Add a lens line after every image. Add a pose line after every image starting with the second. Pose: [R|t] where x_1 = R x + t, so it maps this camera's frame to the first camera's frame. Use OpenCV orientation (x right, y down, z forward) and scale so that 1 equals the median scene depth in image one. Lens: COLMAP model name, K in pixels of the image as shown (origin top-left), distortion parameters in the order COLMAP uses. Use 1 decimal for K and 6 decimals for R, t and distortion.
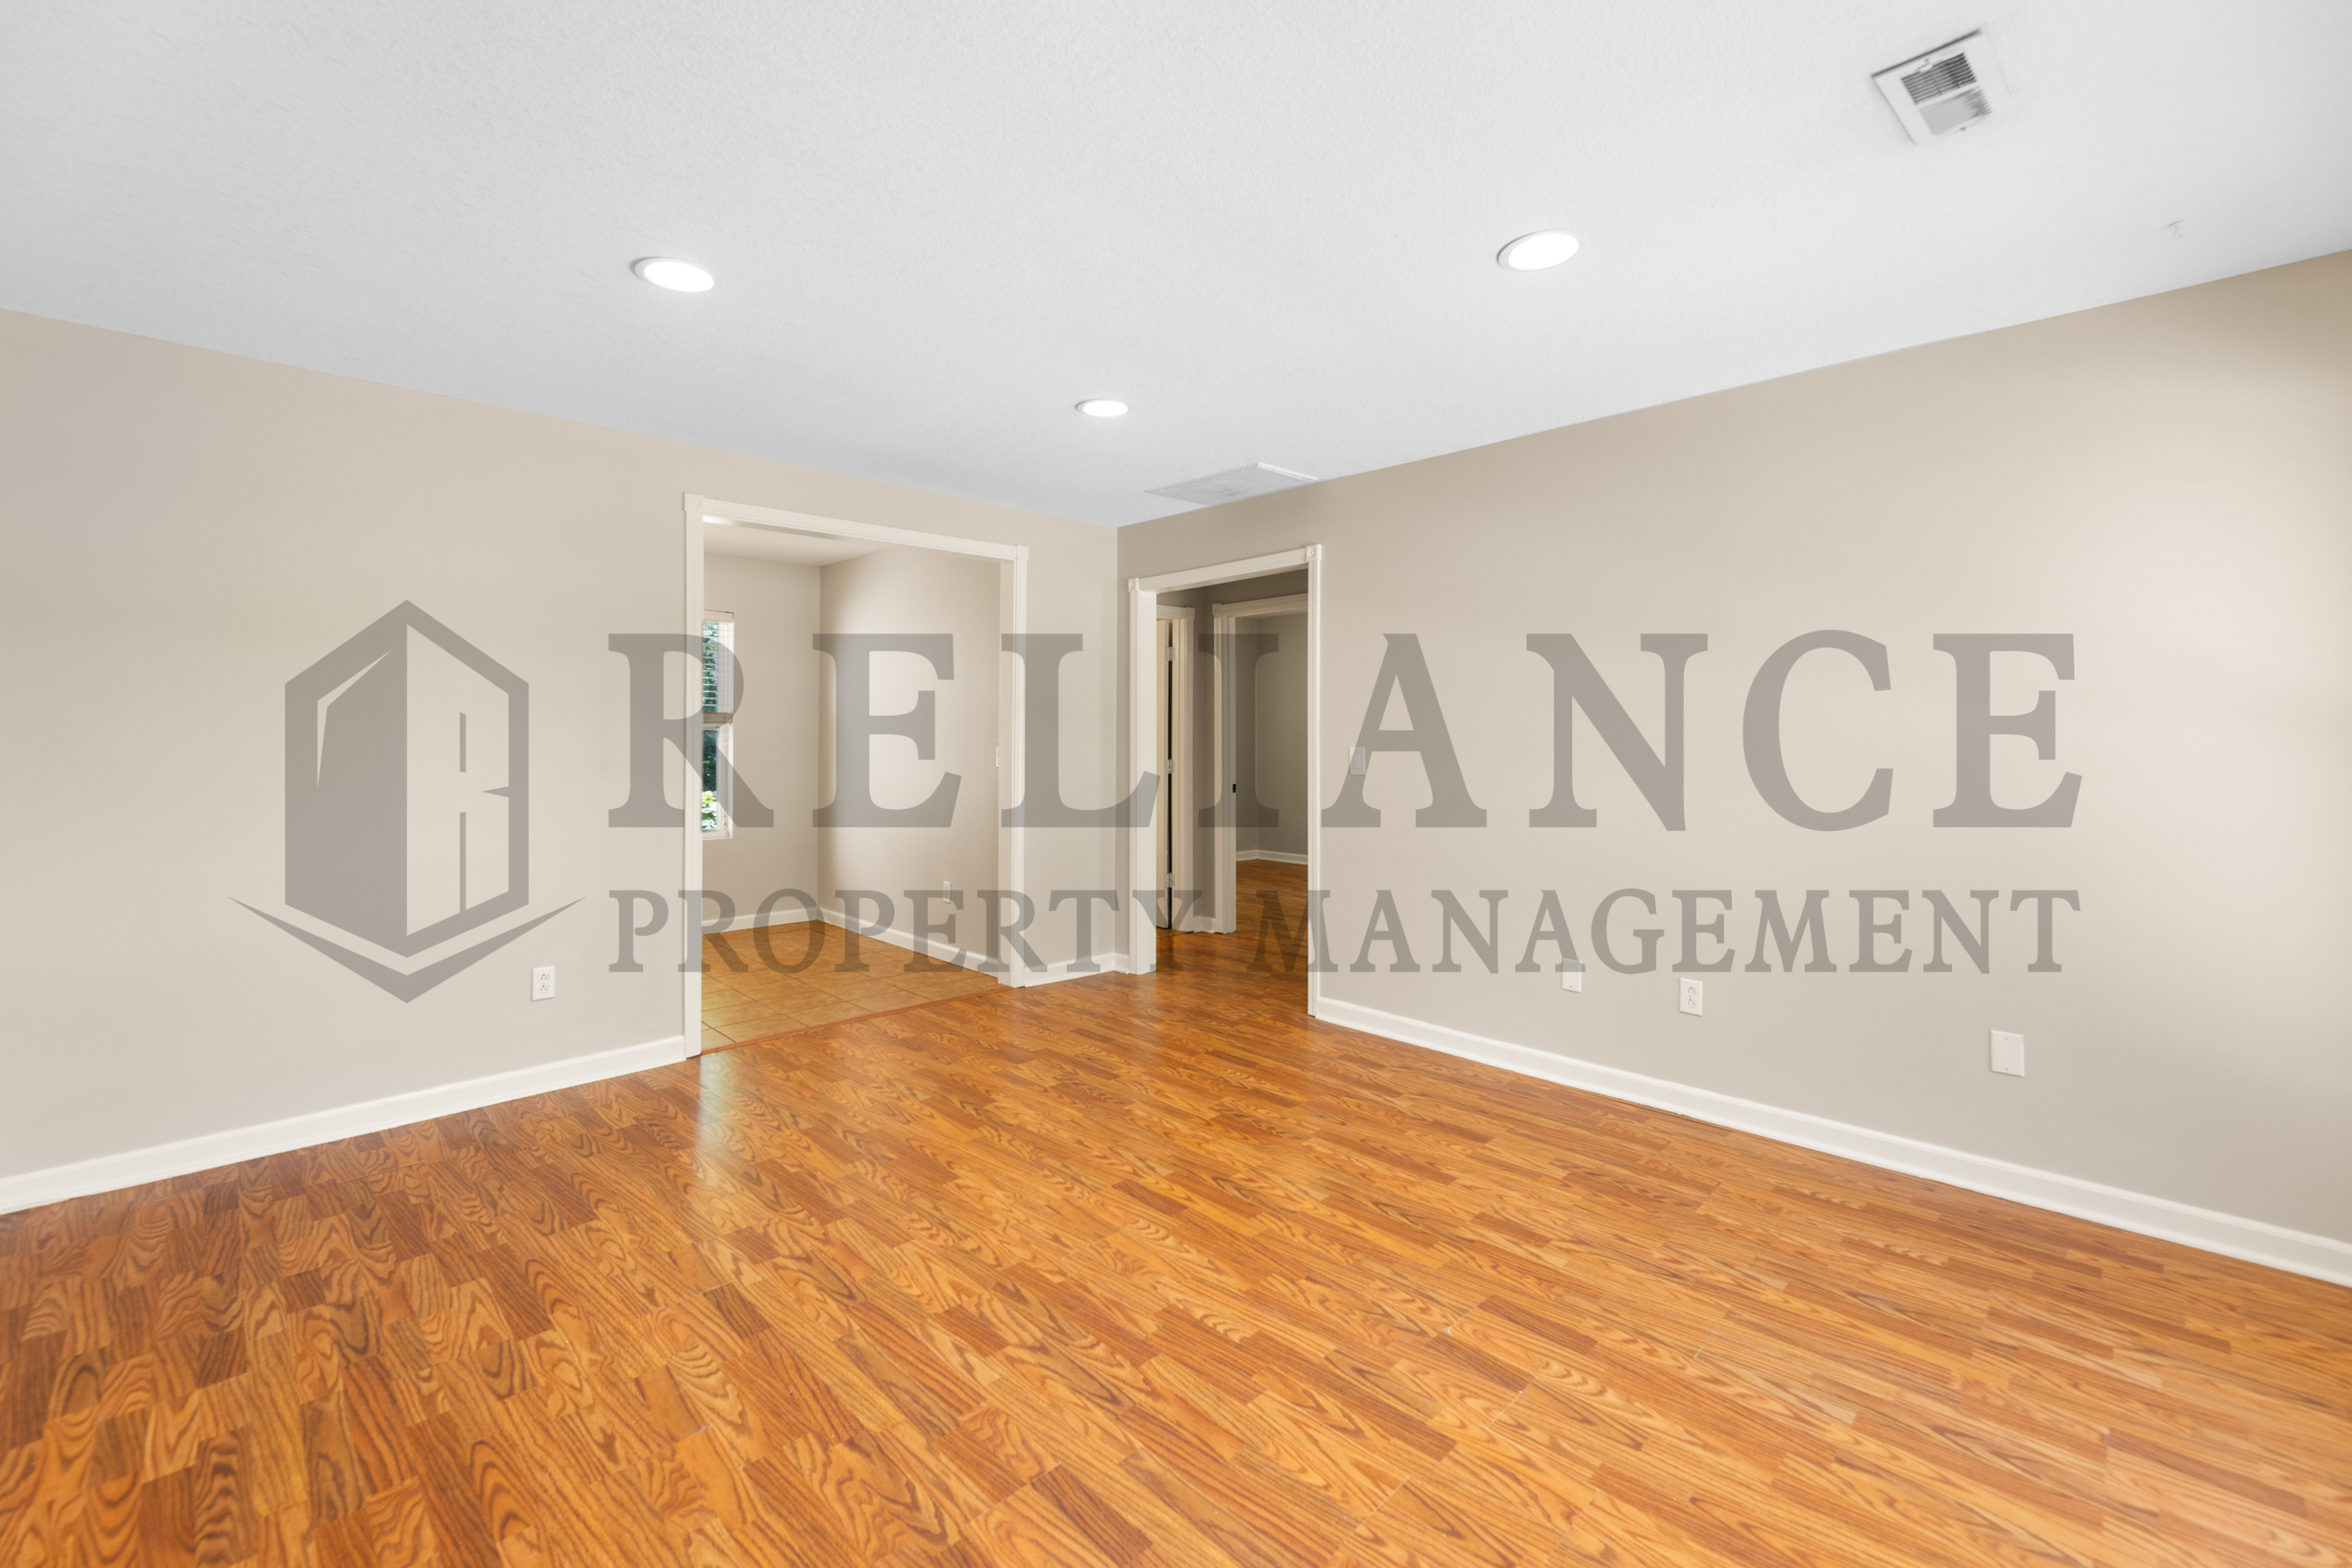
lens RADIAL K [[943.7, 0, 1176.0], [0, 943.7, 784.0], [0, 0, 1]] dist [-0.000528, -0.000652]
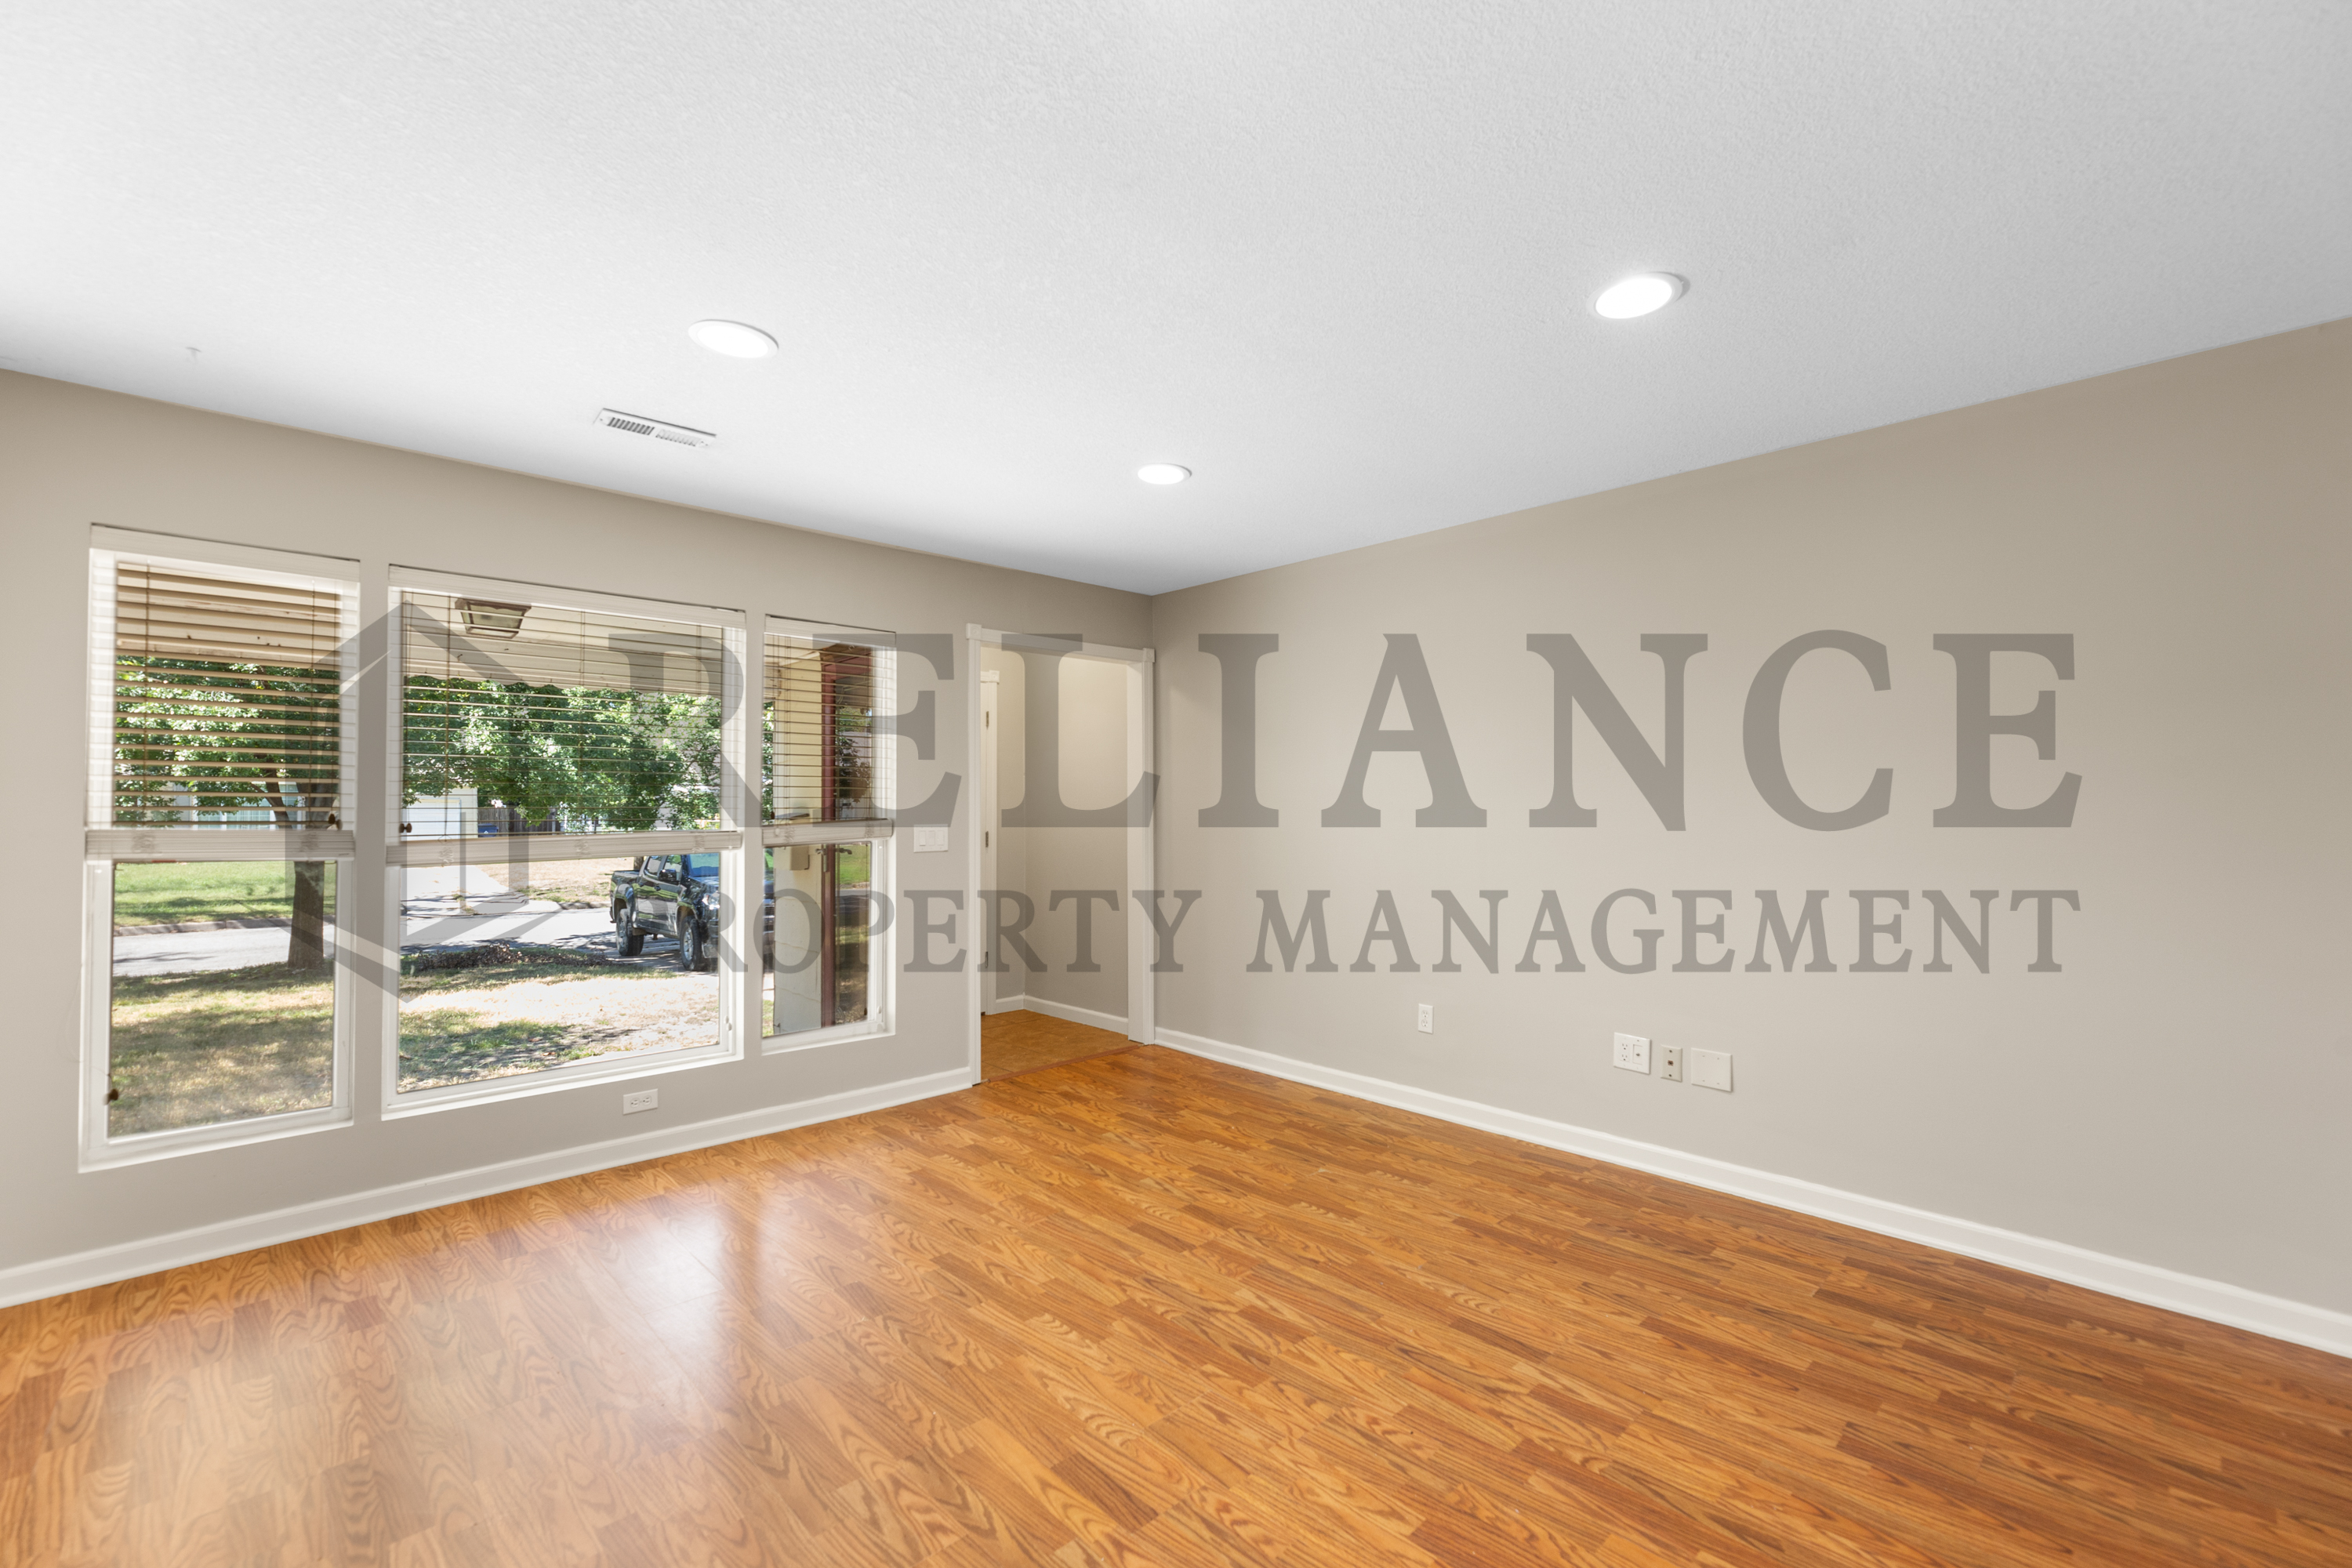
lens RADIAL K [[943.7, 0, 1176.0], [0, 943.7, 784.0], [0, 0, 1]] dist [-0.000528, -0.000652]
pose [[-0.999764, 0.001923, 0.021628, -0.121833], [0.002448, 0.999702, 0.024281, -0.108030], [-0.021575, 0.024328, -0.999471, 2.090352]]
